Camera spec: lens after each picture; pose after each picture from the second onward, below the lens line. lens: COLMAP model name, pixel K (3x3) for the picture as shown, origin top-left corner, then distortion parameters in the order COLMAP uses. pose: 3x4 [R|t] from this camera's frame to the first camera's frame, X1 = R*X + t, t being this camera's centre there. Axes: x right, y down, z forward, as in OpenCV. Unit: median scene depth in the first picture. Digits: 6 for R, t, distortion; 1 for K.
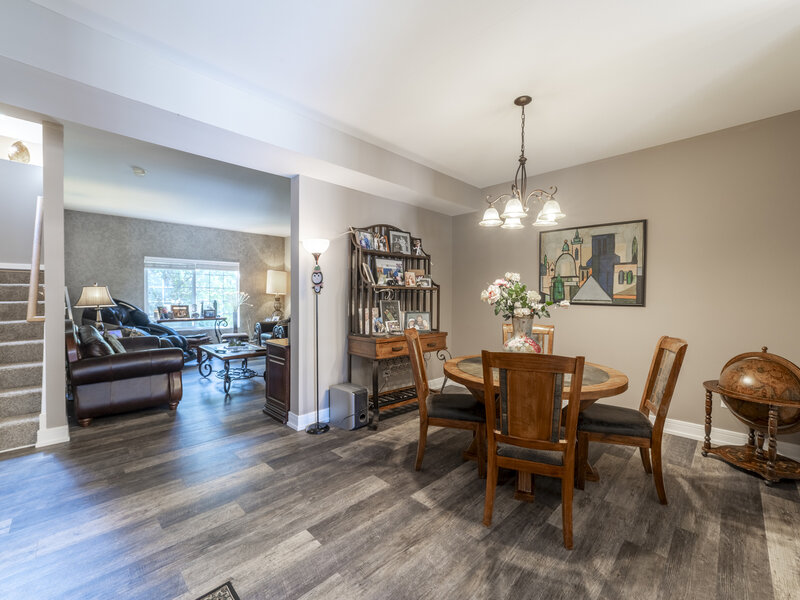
lens RADIAL K [[341.0, 0, 398.1], [0, 341.0, 299.4], [0, 0, 1]] dist [-0.021296, 0.007564]
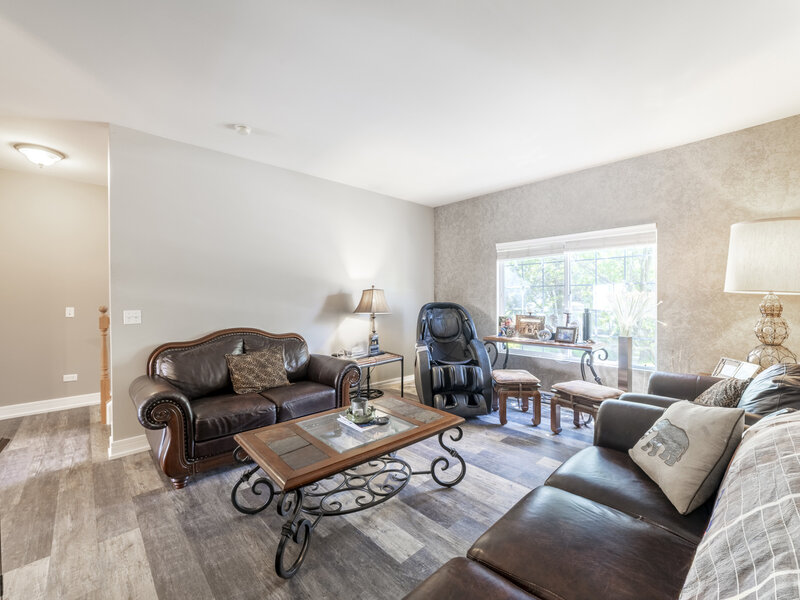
lens RADIAL K [[341.0, 0, 398.1], [0, 341.0, 299.4], [0, 0, 1]] dist [-0.021296, 0.007564]
pose [[-0.031875, 0.005949, -0.999474, -0.061092], [-0.003352, 0.999976, 0.006059, -0.028654], [0.999486, 0.003543, -0.031854, 1.534789]]
